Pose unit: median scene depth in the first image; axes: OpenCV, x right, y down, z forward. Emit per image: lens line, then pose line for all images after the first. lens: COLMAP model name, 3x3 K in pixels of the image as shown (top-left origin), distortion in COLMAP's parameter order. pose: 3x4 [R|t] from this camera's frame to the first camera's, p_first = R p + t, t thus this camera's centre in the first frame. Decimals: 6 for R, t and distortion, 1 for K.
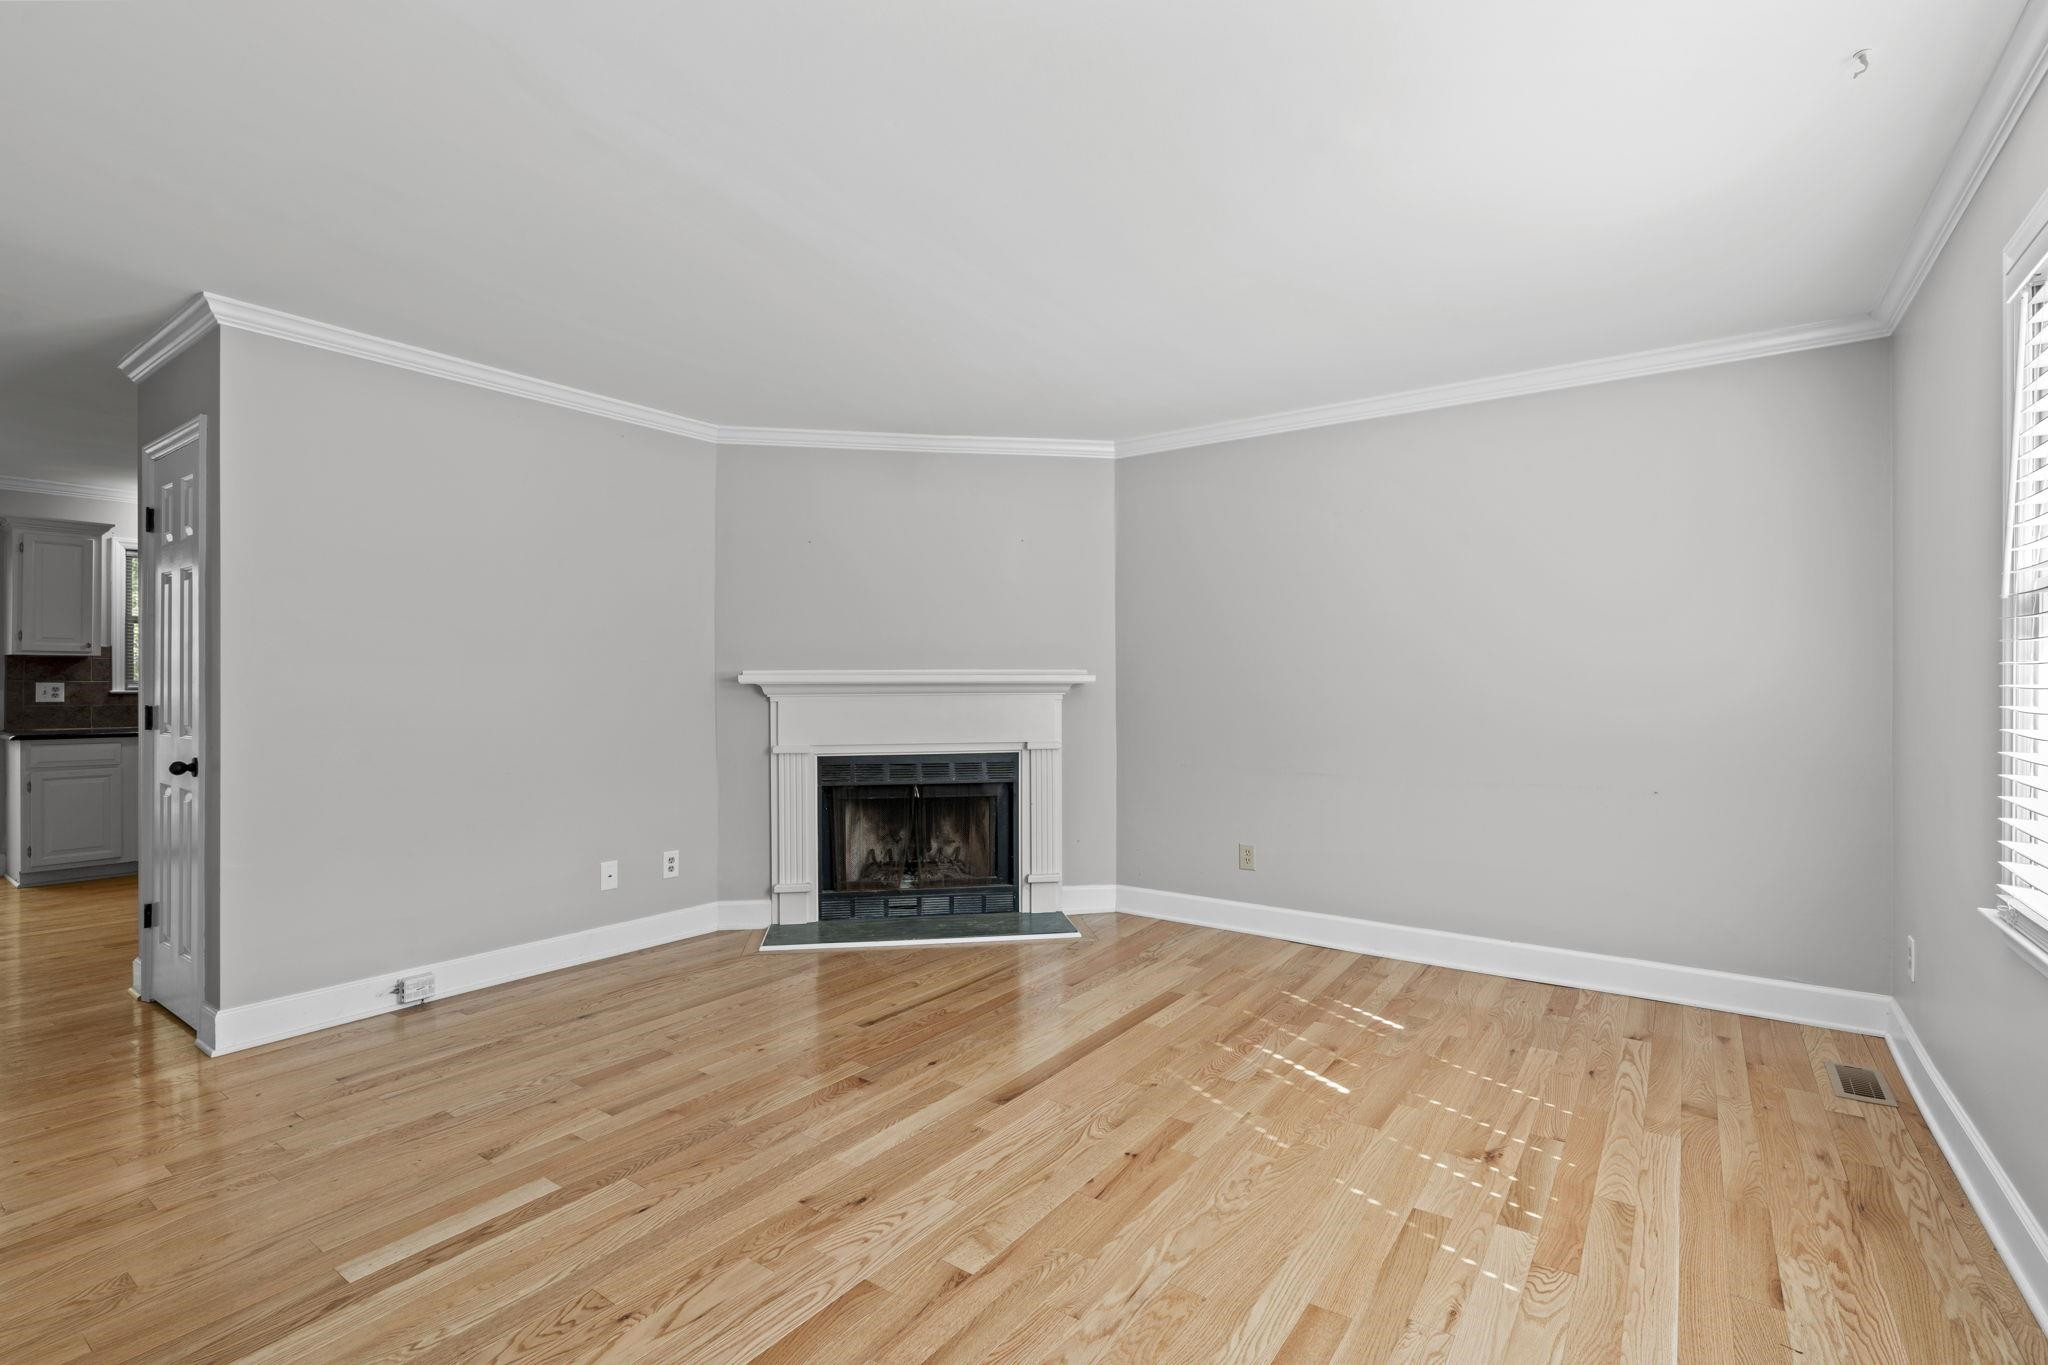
lens RADIAL K [[928.5, 0, 1027.3], [0, 928.5, 673.4], [0, 0, 1]] dist [-0.006014, 0.001651]
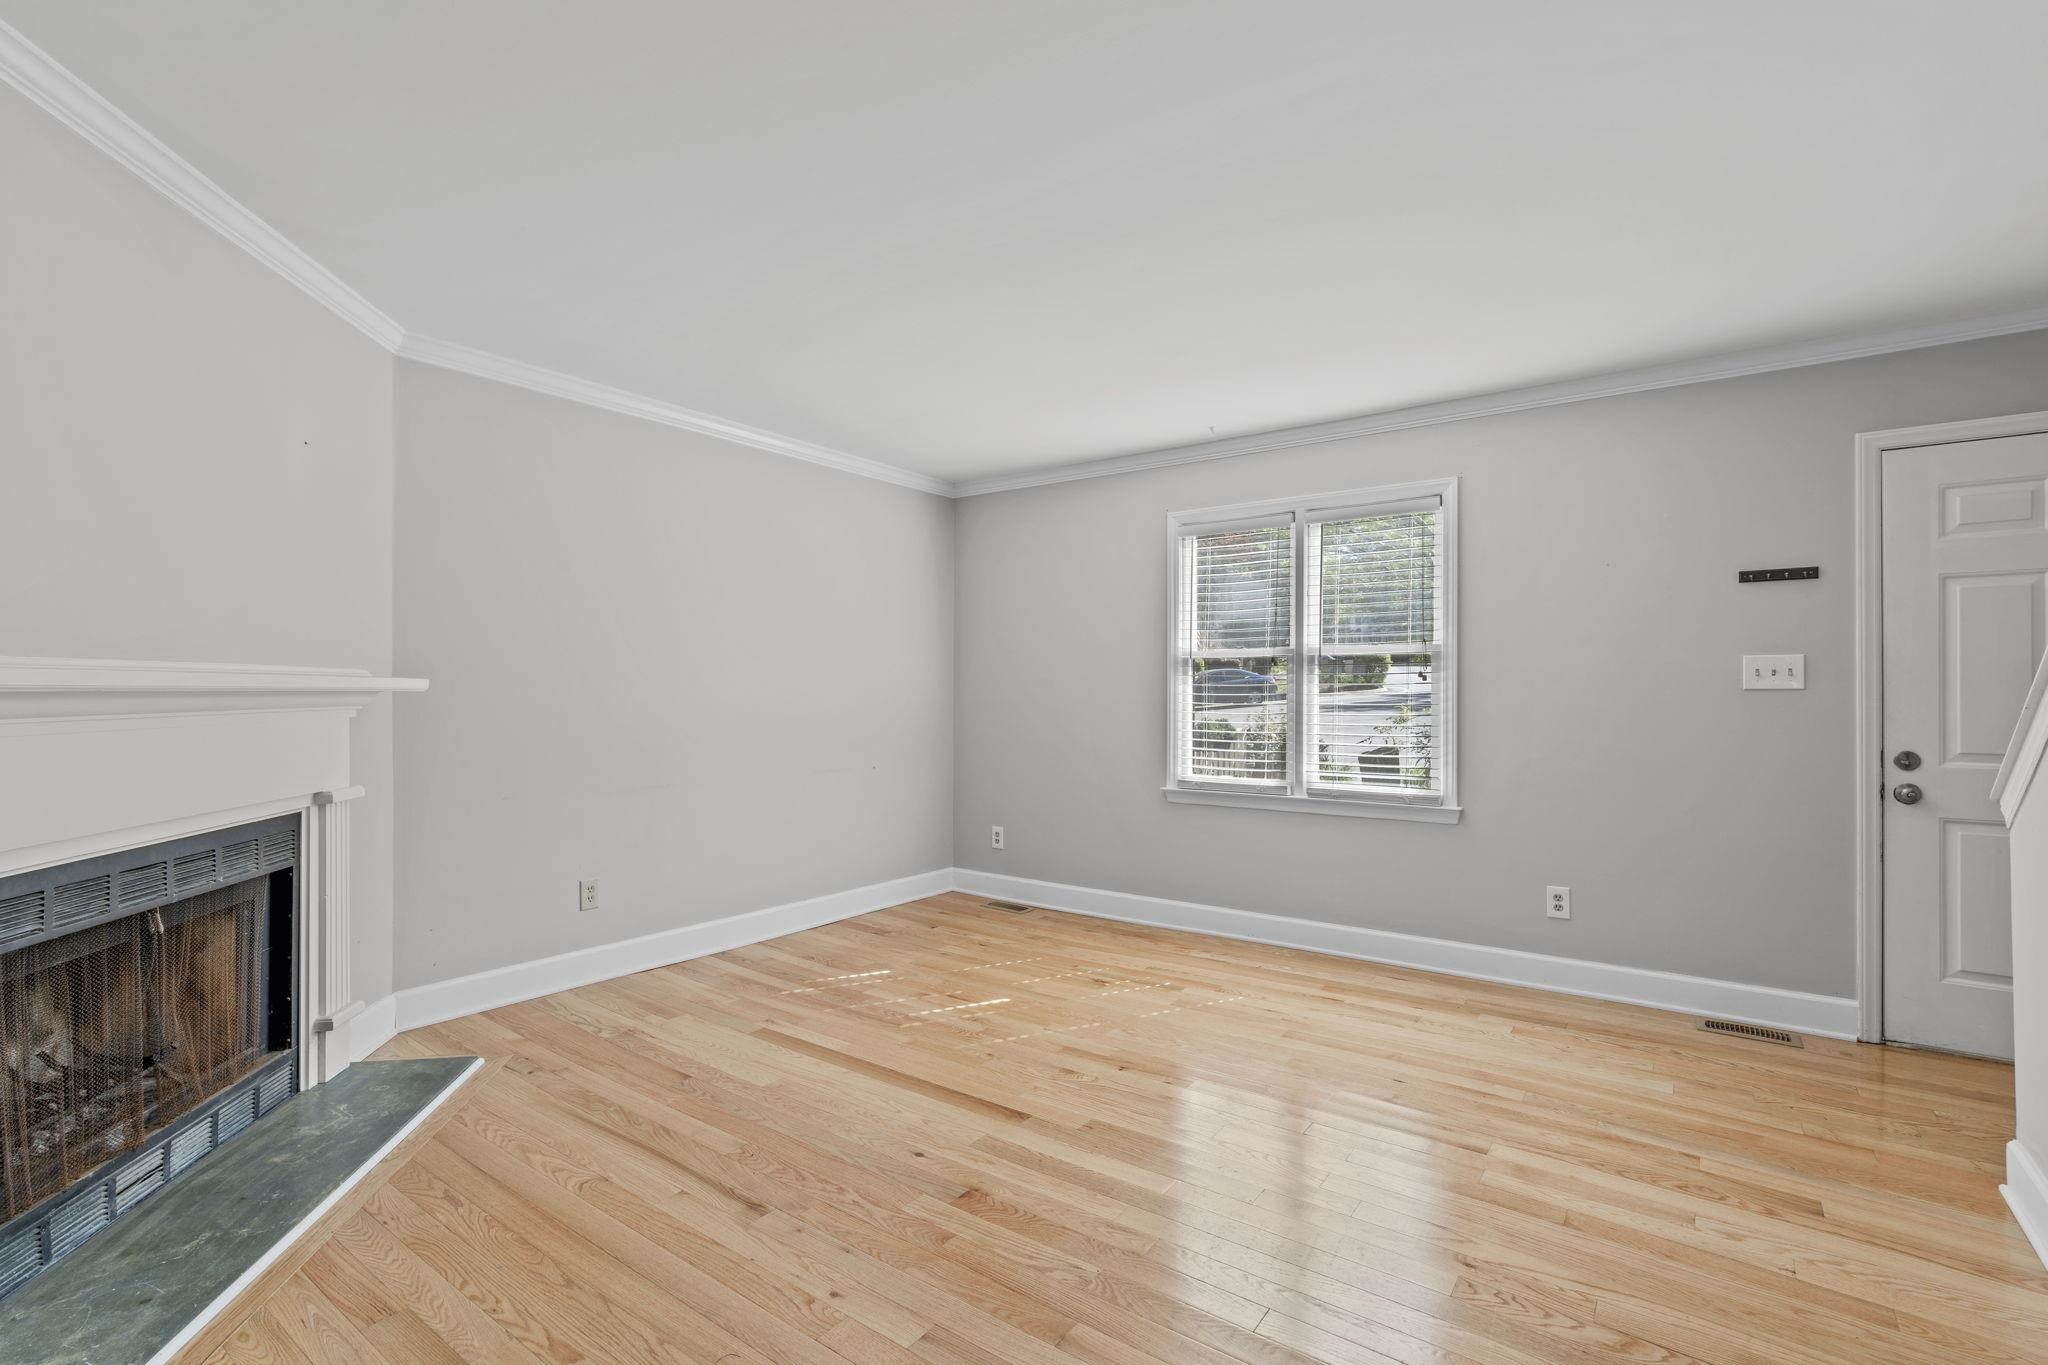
lens RADIAL K [[928.5, 0, 995.0], [0, 928.5, 698.2], [0, 0, 1]] dist [-0.006014, 0.001651]
pose [[0.031605, -0.004202, 0.999492, -0.857860], [-0.015186, 0.999874, 0.004684, 0.008558], [-0.999385, -0.015327, 0.031537, 0.847423]]
